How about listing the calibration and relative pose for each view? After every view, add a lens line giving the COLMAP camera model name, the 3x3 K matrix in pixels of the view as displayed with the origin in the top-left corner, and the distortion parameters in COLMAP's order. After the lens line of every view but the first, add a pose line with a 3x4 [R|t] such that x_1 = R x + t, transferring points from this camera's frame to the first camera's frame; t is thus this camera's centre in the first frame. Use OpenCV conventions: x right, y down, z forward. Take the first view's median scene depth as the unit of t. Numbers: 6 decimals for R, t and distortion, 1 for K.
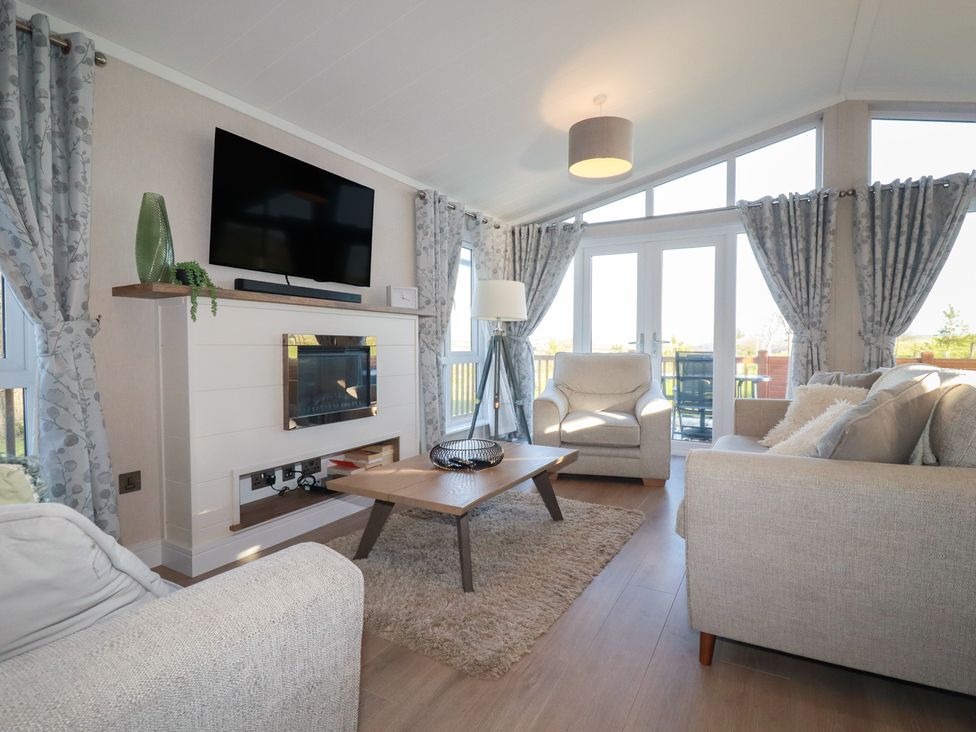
lens RADIAL K [[523.2, 0, 487.4], [0, 523.2, 360.3], [0, 0, 1]] dist [0.001276, -0.012971]
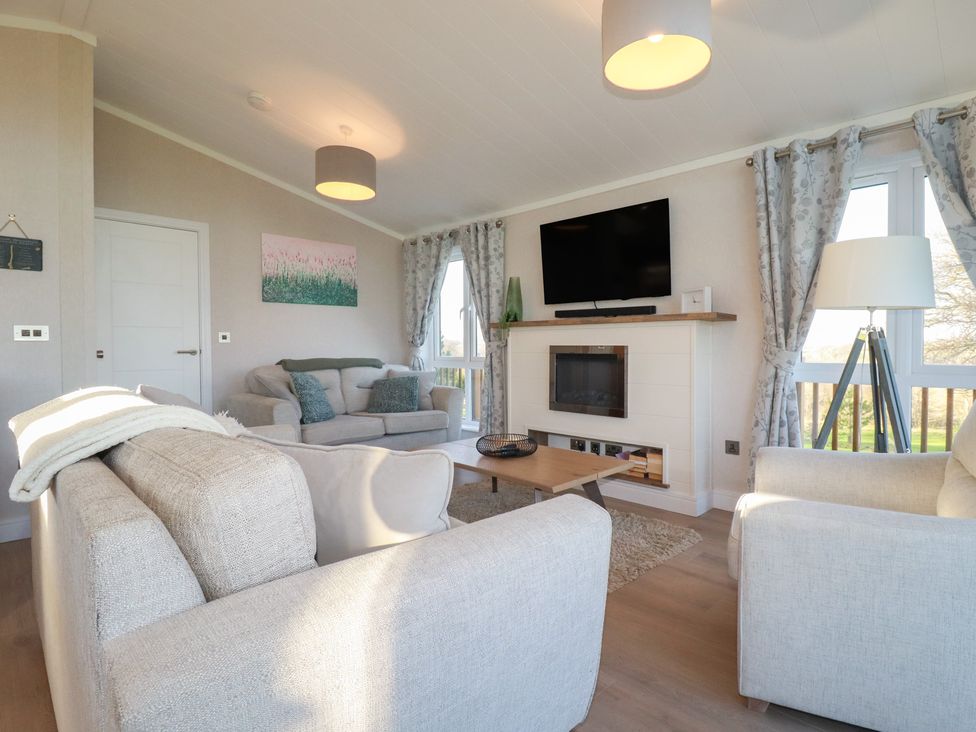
lens RADIAL K [[526.1, 0, 532.6], [0, 526.1, 361.4], [0, 0, 1]] dist [0.001848, -0.011783]
pose [[-0.246967, 0.027025, -0.968647, 0.987396], [-0.024388, 0.999121, 0.034093, -0.050057], [0.968717, 0.032044, -0.246091, 1.196861]]
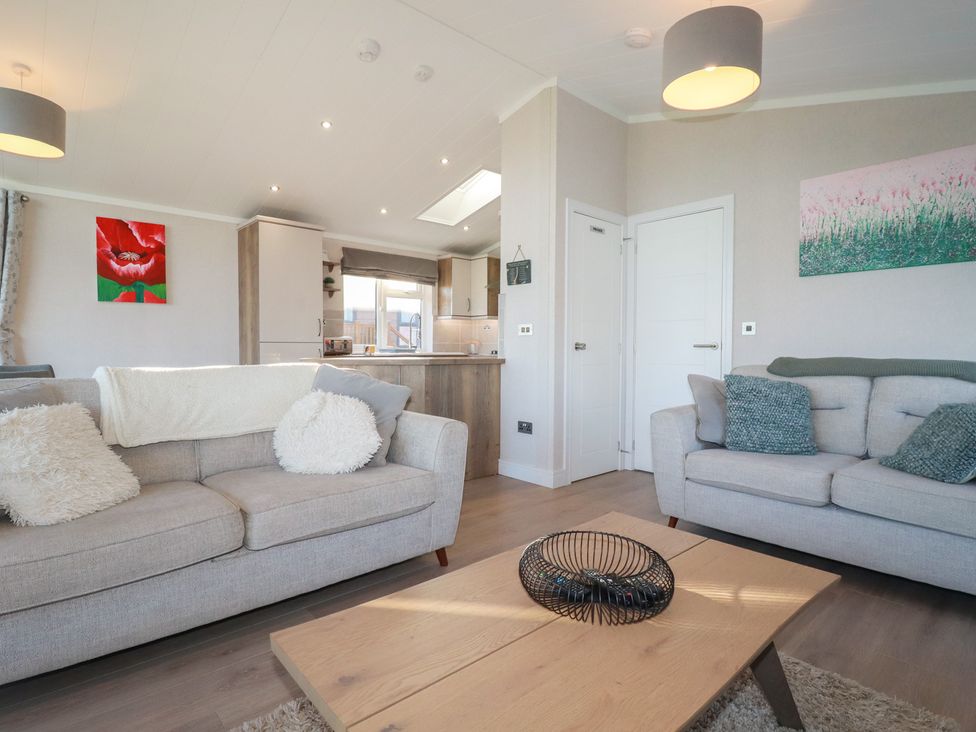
lens RADIAL K [[523.2, 0, 487.4], [0, 523.2, 360.3], [0, 0, 1]] dist [0.001276, -0.012971]
pose [[-0.933527, -0.012009, 0.358305, -0.137916], [0.007082, 0.998626, 0.051922, -0.039213], [-0.358436, 0.051008, -0.932160, 1.321097]]
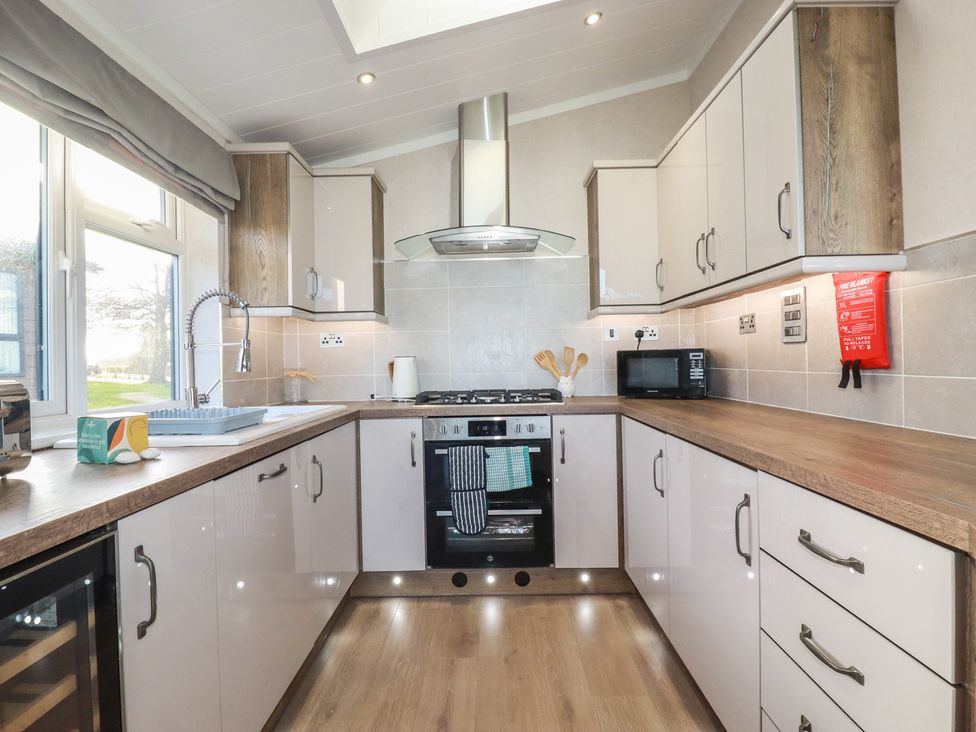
lens RADIAL K [[523.2, 0, 487.4], [0, 523.2, 360.3], [0, 0, 1]] dist [0.001276, -0.012971]
pose [[-0.877778, 0.018605, -0.478707, 0.926164], [0.008167, 0.999682, 0.023877, -0.048964], [0.478999, 0.017049, -0.877650, 0.169597]]
